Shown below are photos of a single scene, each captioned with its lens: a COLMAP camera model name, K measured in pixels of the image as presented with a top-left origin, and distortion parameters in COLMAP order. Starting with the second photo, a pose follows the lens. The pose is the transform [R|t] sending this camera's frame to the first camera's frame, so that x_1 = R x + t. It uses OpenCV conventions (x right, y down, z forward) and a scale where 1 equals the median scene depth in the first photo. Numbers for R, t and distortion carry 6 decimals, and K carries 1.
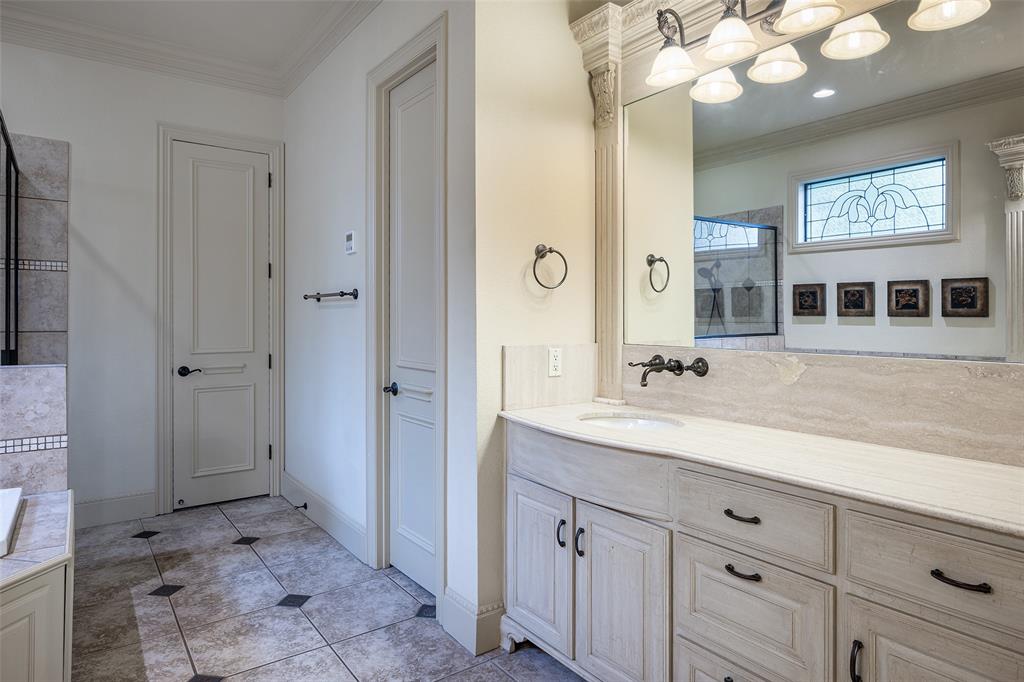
lens RADIAL K [[604.9, 0, 514.0], [0, 604.9, 323.8], [0, 0, 1]] dist [-0.002374, -0.000572]
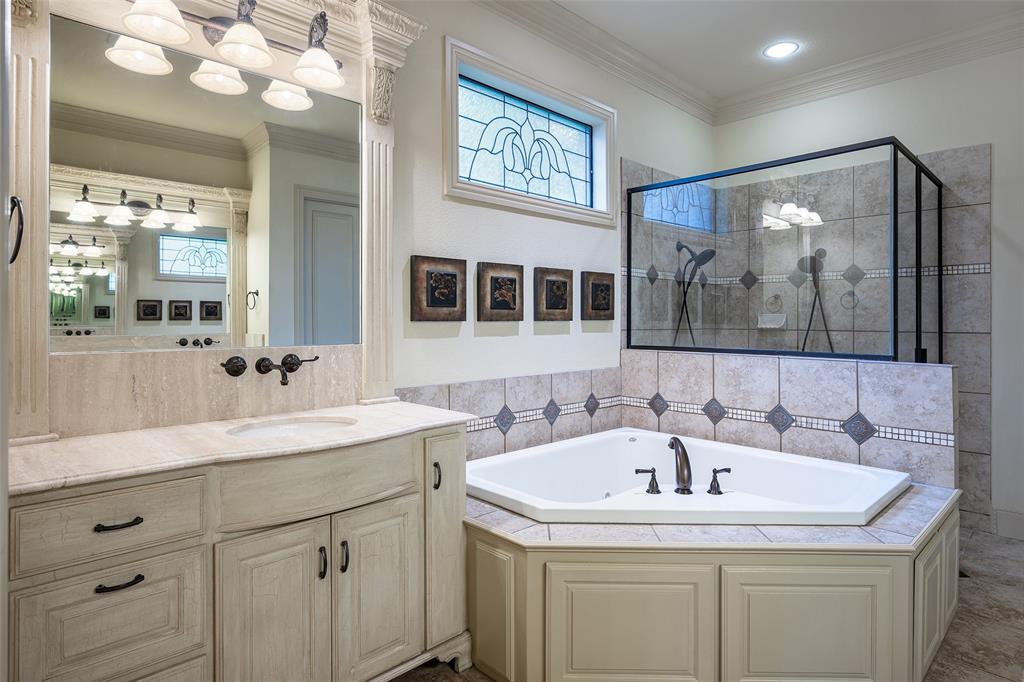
lens RADIAL K [[552.6, 0, 512.4], [0, 552.6, 321.1], [0, 0, 1]] dist [-0.002736, -0.000199]
pose [[0.122092, -0.005039, -0.992506, 0.068194], [-0.003035, 0.999981, -0.005450, 0.000255], [0.992514, 0.003677, 0.122075, 0.111636]]
